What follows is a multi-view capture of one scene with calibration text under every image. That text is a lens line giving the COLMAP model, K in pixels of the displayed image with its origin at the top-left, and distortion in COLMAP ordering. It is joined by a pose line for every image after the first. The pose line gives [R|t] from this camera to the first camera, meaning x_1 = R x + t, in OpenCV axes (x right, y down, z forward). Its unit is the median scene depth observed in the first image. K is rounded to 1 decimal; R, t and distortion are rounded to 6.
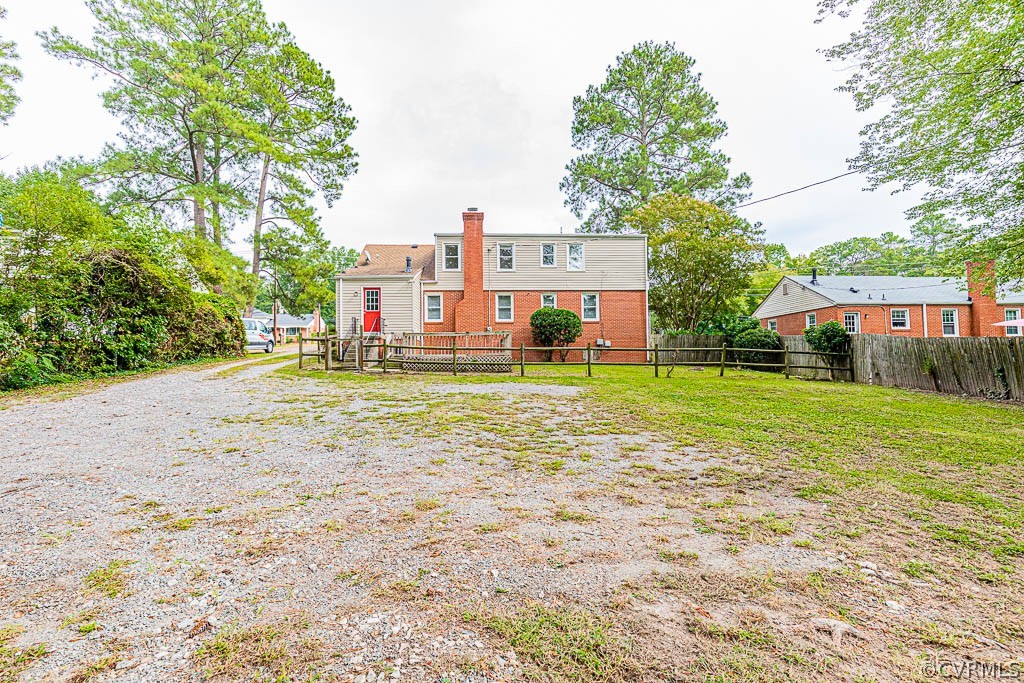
lens RADIAL K [[471.6, 0, 513.2], [0, 471.6, 342.3], [0, 0, 1]] dist [0.004109, 0.000064]
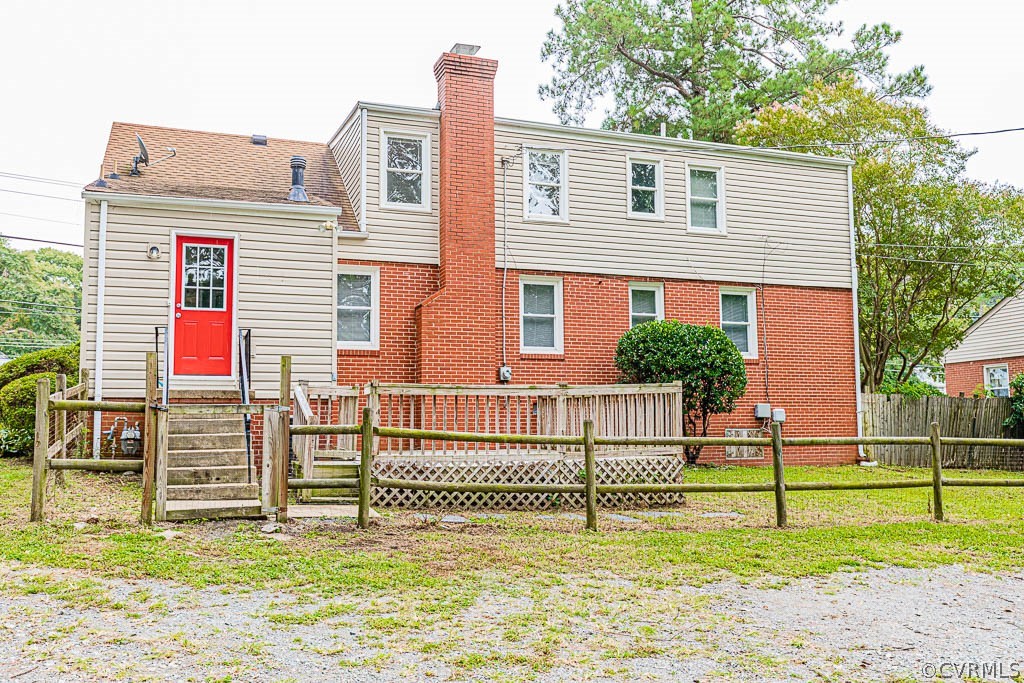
lens RADIAL K [[892.2, 0, 510.8], [0, 892.2, 342.2], [0, 0, 1]] dist [0.002430, -0.009360]
pose [[0.954981, 0.031582, 0.294982, -0.250170], [-0.014821, 0.998155, -0.058885, -0.011116], [-0.296298, 0.051862, 0.953687, 0.332041]]
